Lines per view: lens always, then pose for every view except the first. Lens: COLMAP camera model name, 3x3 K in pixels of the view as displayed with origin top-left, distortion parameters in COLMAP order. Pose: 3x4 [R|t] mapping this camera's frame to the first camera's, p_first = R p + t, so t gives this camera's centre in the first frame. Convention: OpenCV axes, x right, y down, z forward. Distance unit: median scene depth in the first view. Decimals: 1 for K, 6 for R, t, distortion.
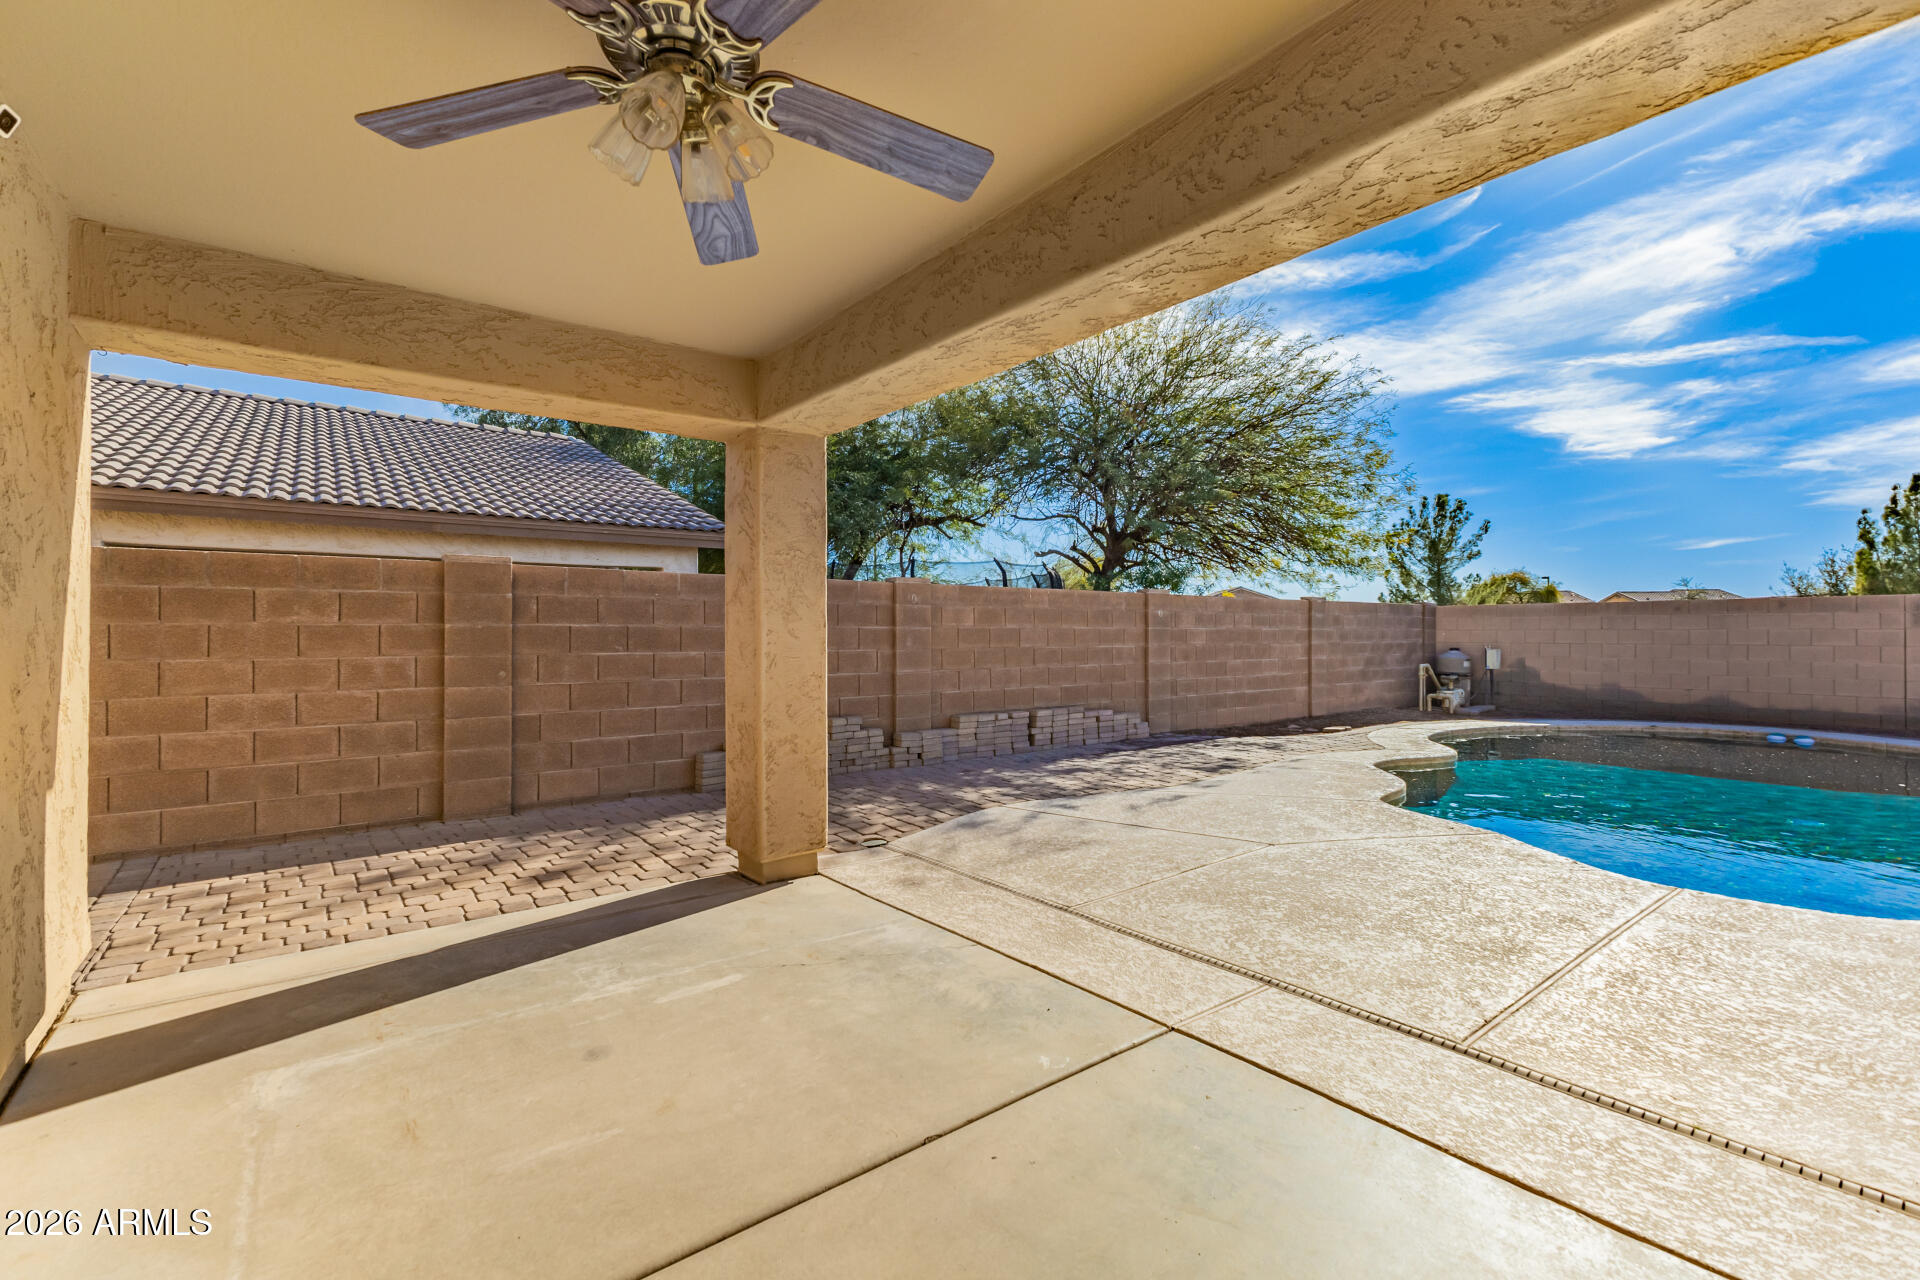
lens RADIAL K [[835.9, 0, 960.0], [0, 835.9, 640.0], [0, 0, 1]] dist [0.007791, 0.000117]
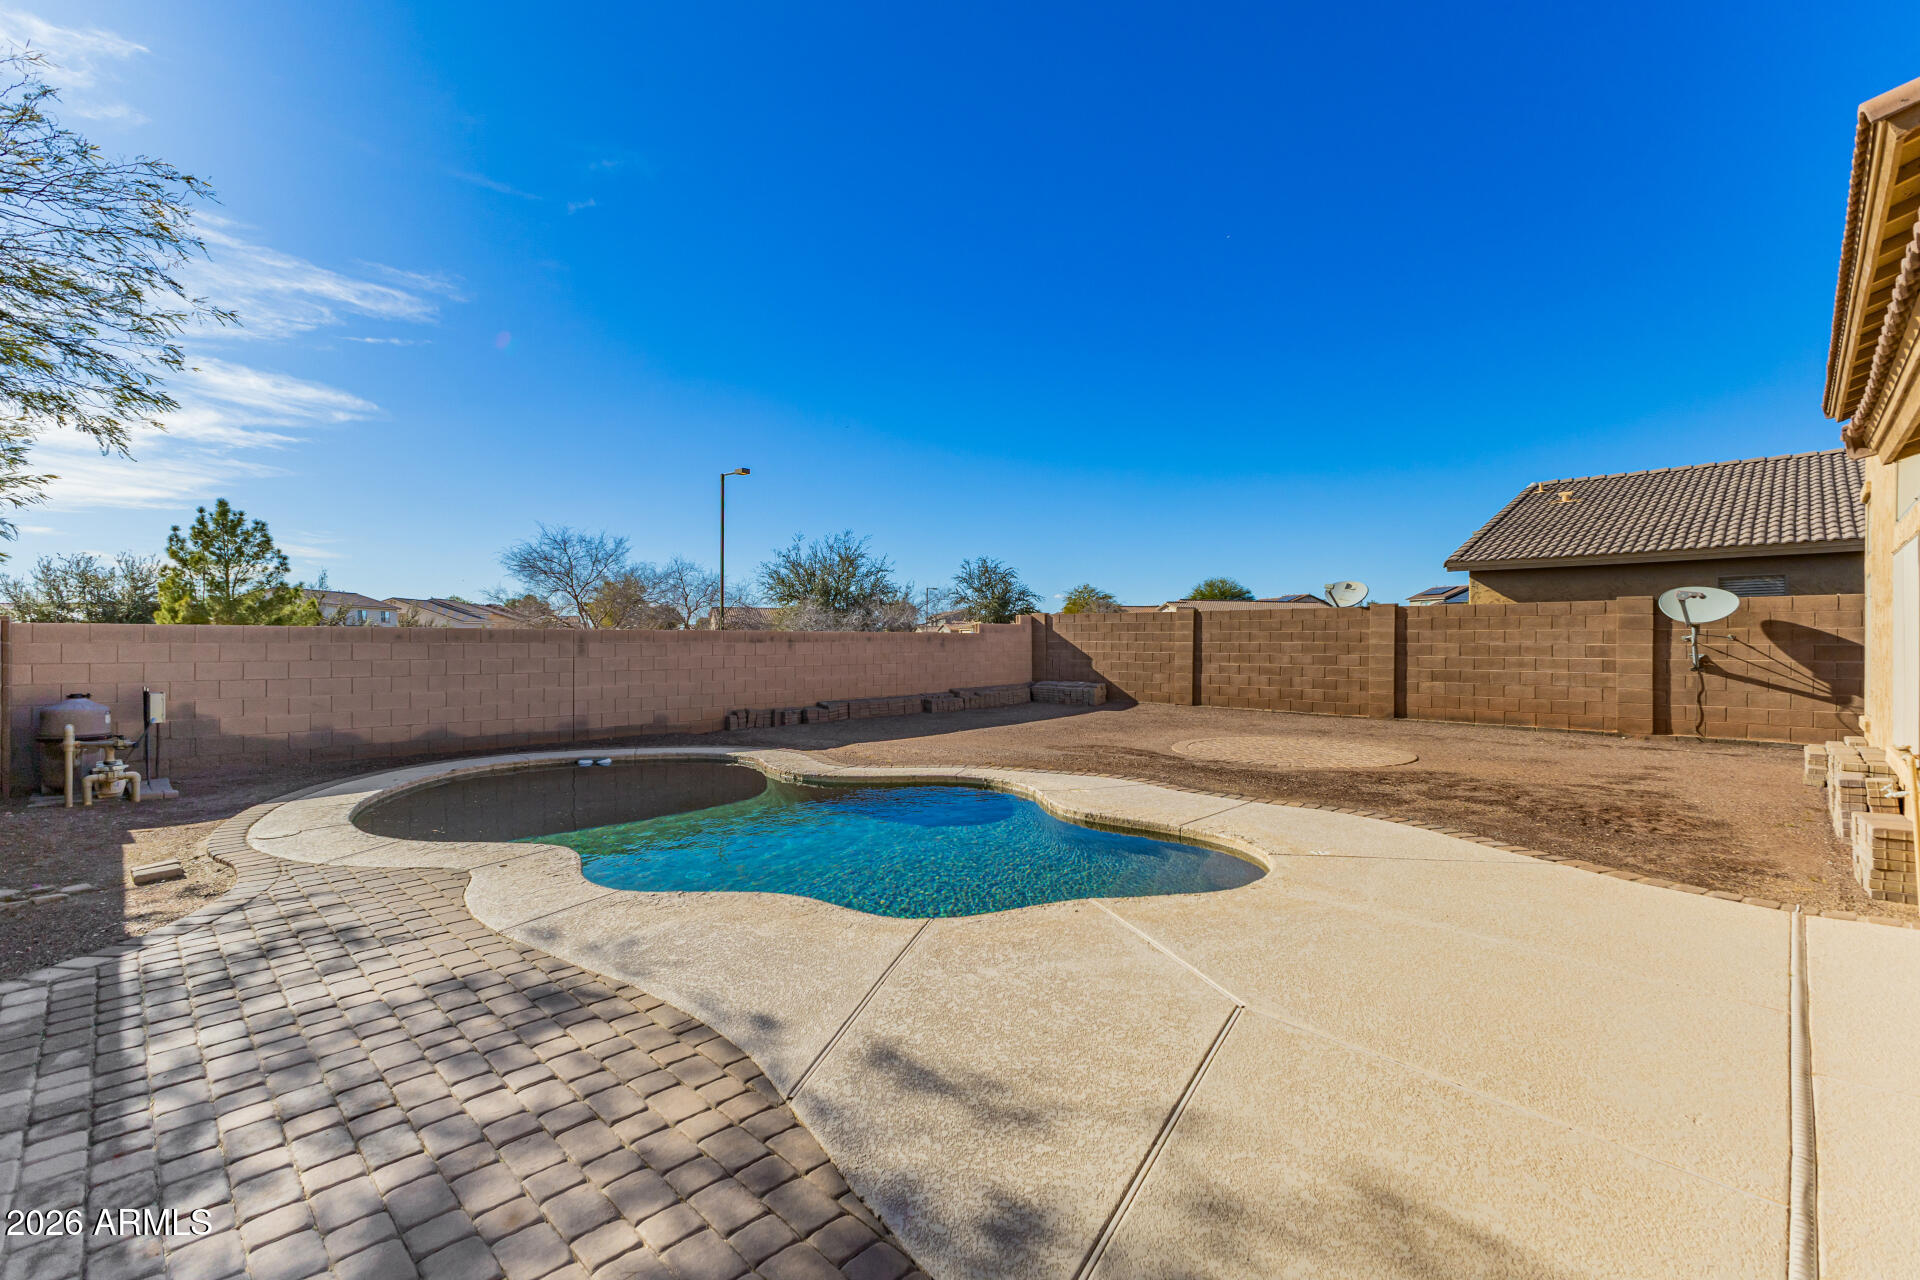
lens RADIAL K [[835.9, 0, 960.0], [0, 835.9, 640.0], [0, 0, 1]] dist [0.007791, 0.000117]
pose [[-0.135536, 0.002567, 0.990769, -0.336602], [0.006649, 0.999976, -0.001681, -0.078336], [-0.990750, 0.006359, -0.135549, 1.443454]]
